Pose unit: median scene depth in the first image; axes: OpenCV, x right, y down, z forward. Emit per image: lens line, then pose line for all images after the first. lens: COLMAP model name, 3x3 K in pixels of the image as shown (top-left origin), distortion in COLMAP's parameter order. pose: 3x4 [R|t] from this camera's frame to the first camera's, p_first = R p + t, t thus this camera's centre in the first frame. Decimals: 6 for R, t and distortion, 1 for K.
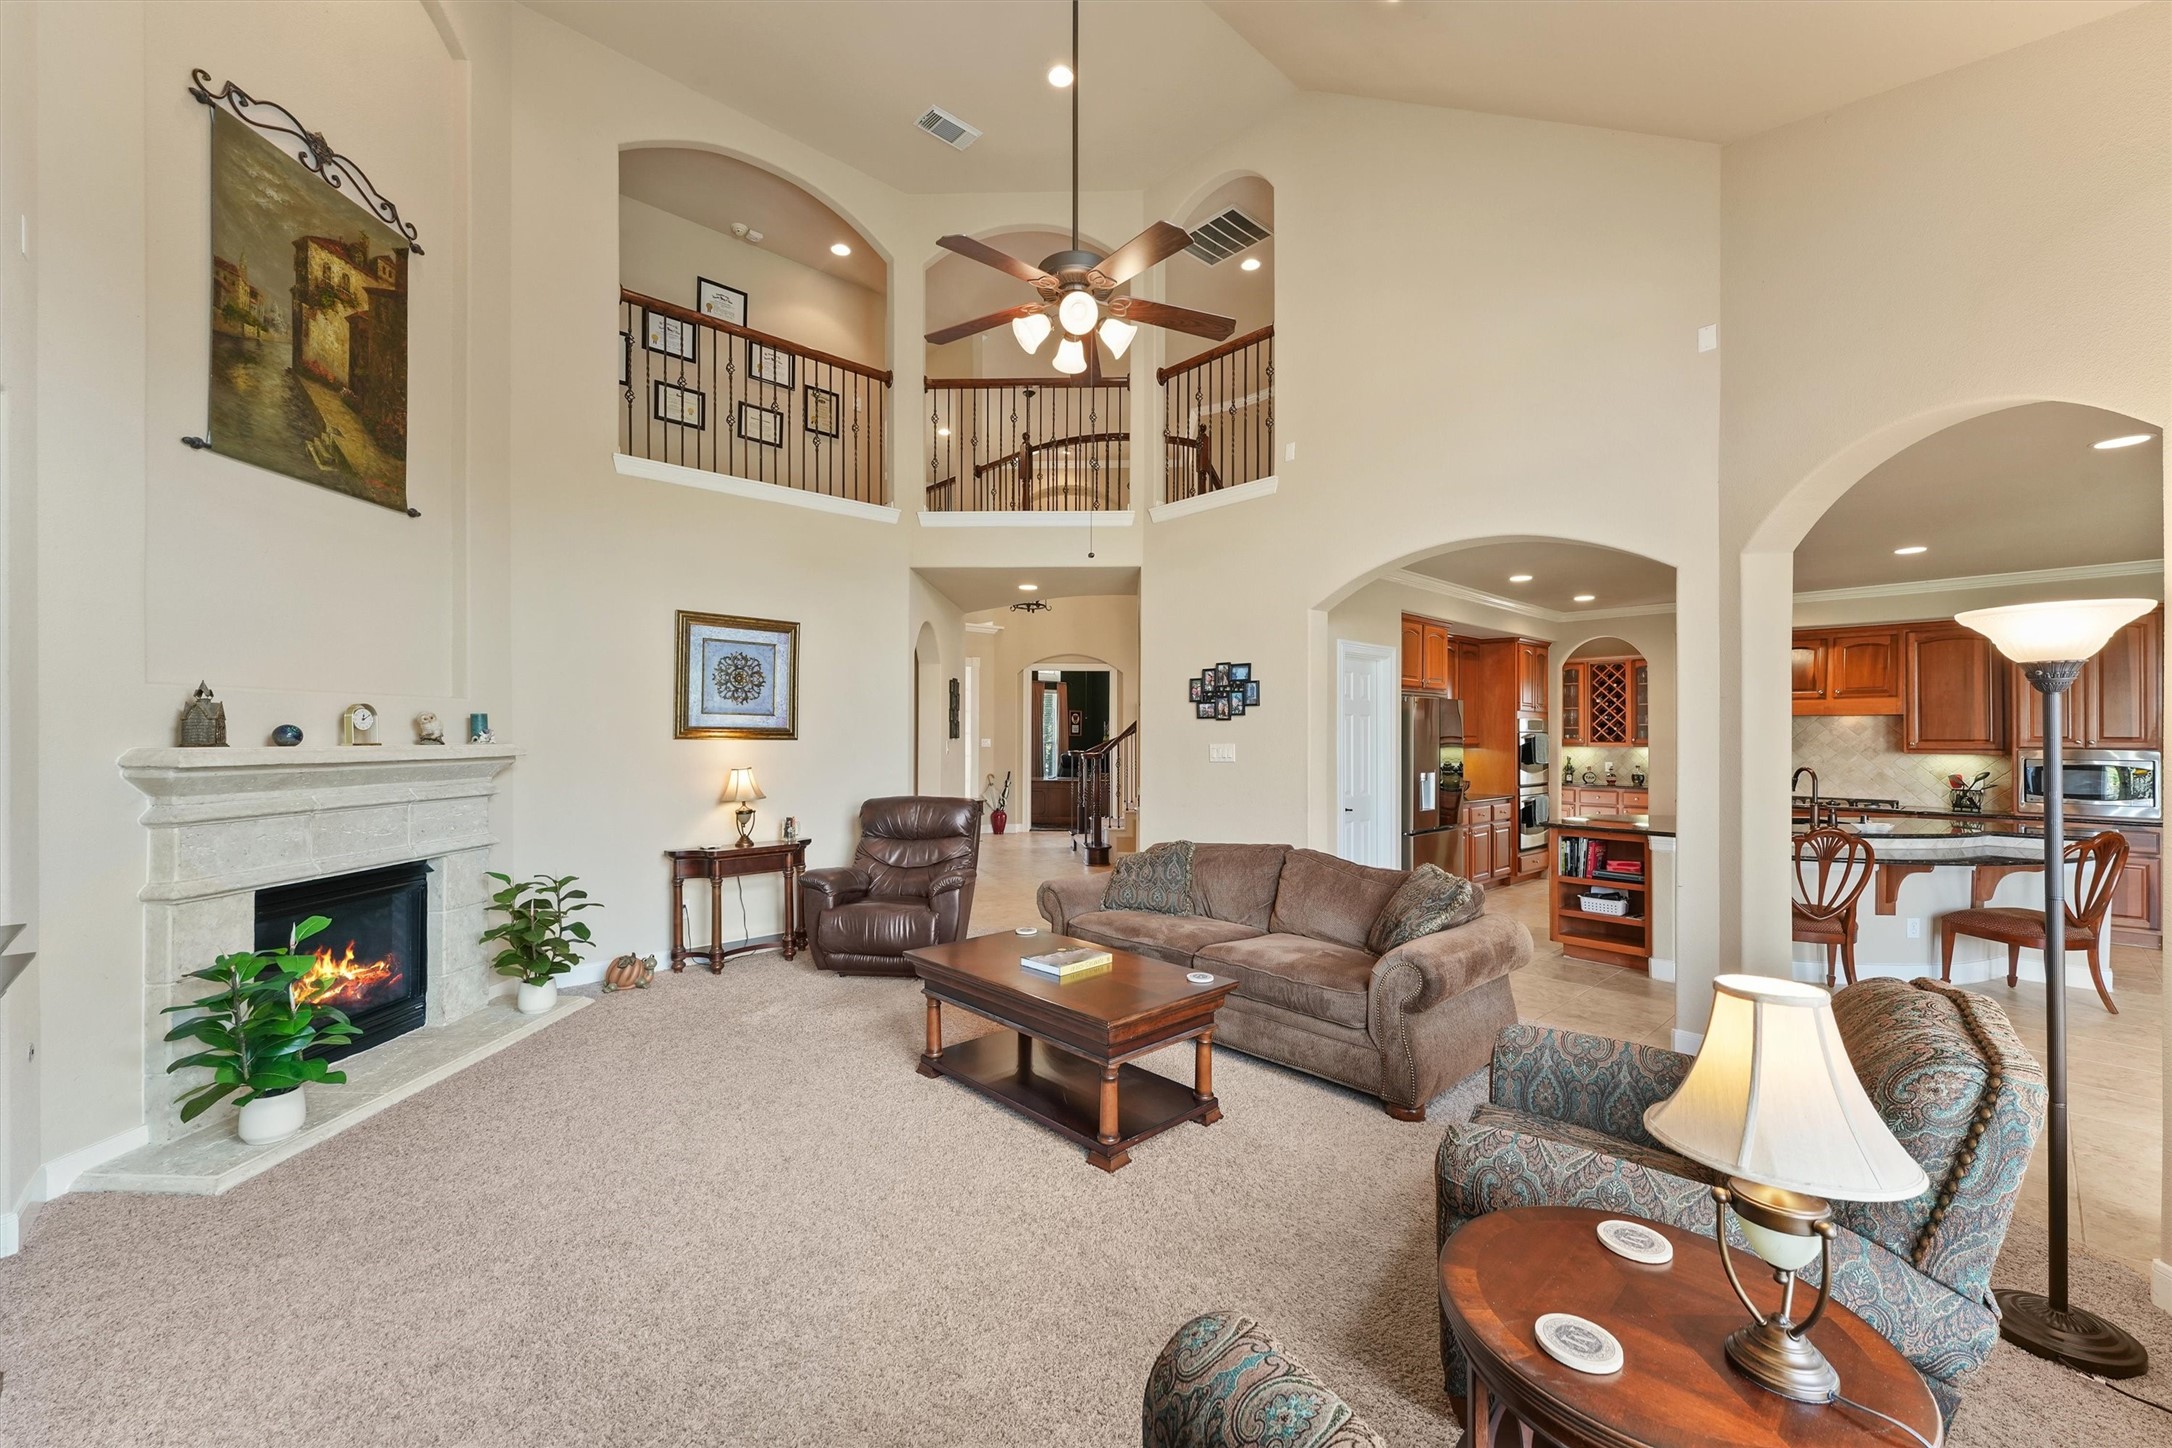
lens RADIAL K [[864.0, 0, 1087.3], [0, 864.0, 749.4], [0, 0, 1]] dist [0.009327, -0.001455]
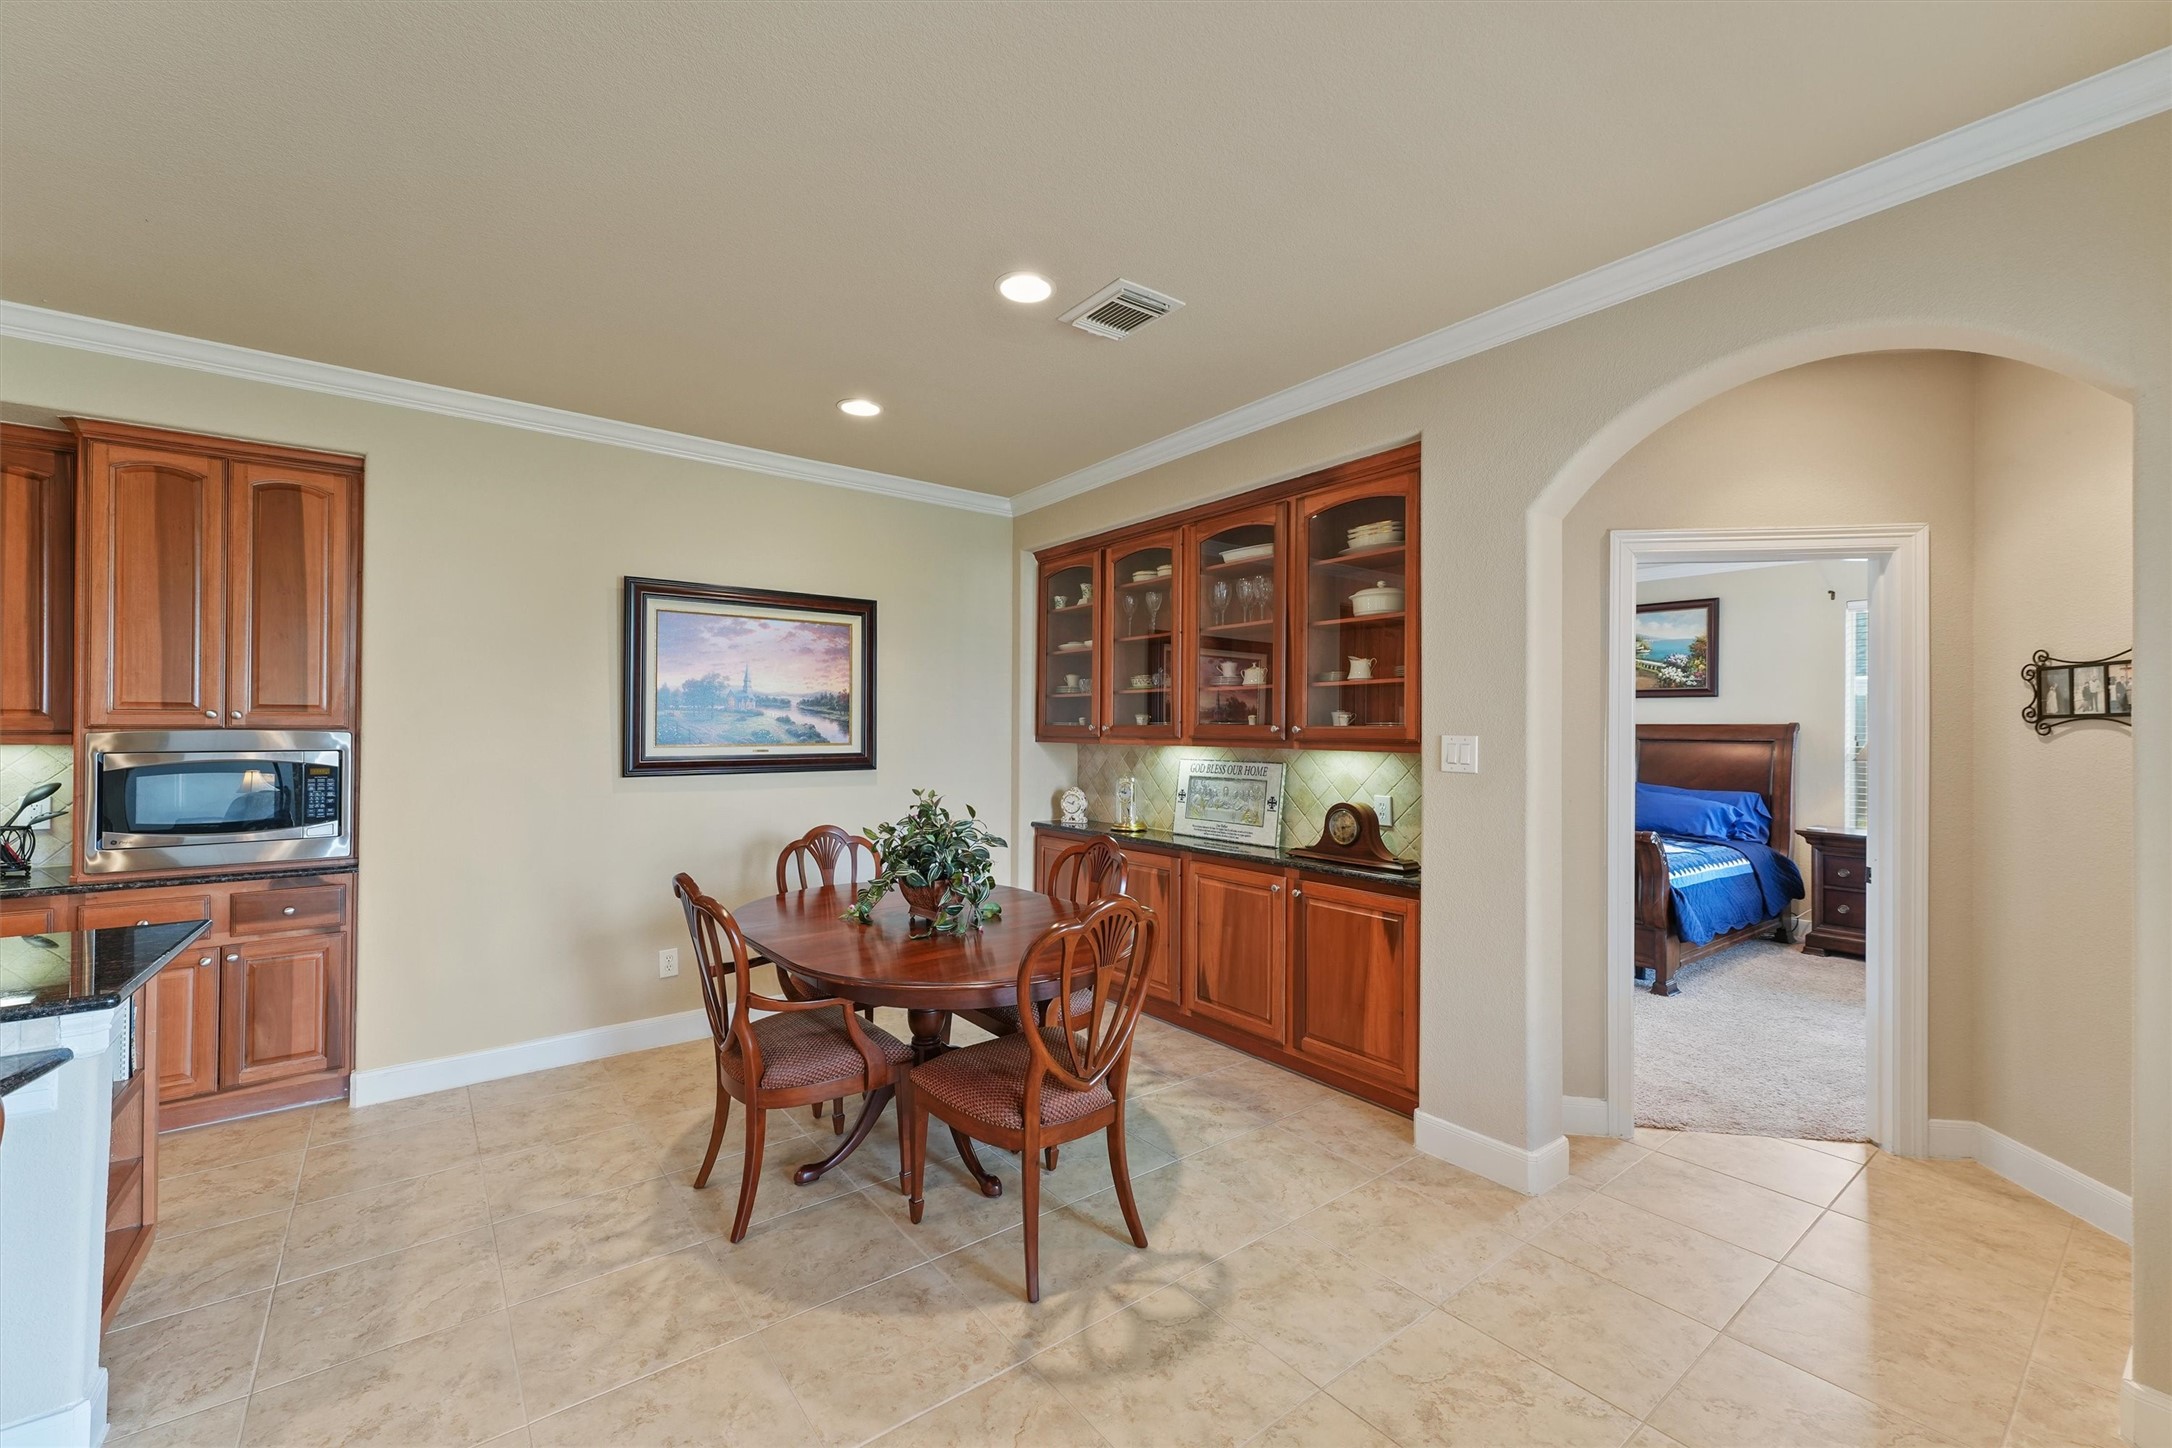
lens RADIAL K [[864.0, 0, 1083.2], [0, 864.0, 724.2], [0, 0, 1]] dist [0.009327, -0.001455]
pose [[0.096351, 0.002565, 0.995344, 1.140670], [0.007890, 0.999963, -0.003340, 0.003515], [-0.995316, 0.008175, 0.096327, 0.765786]]
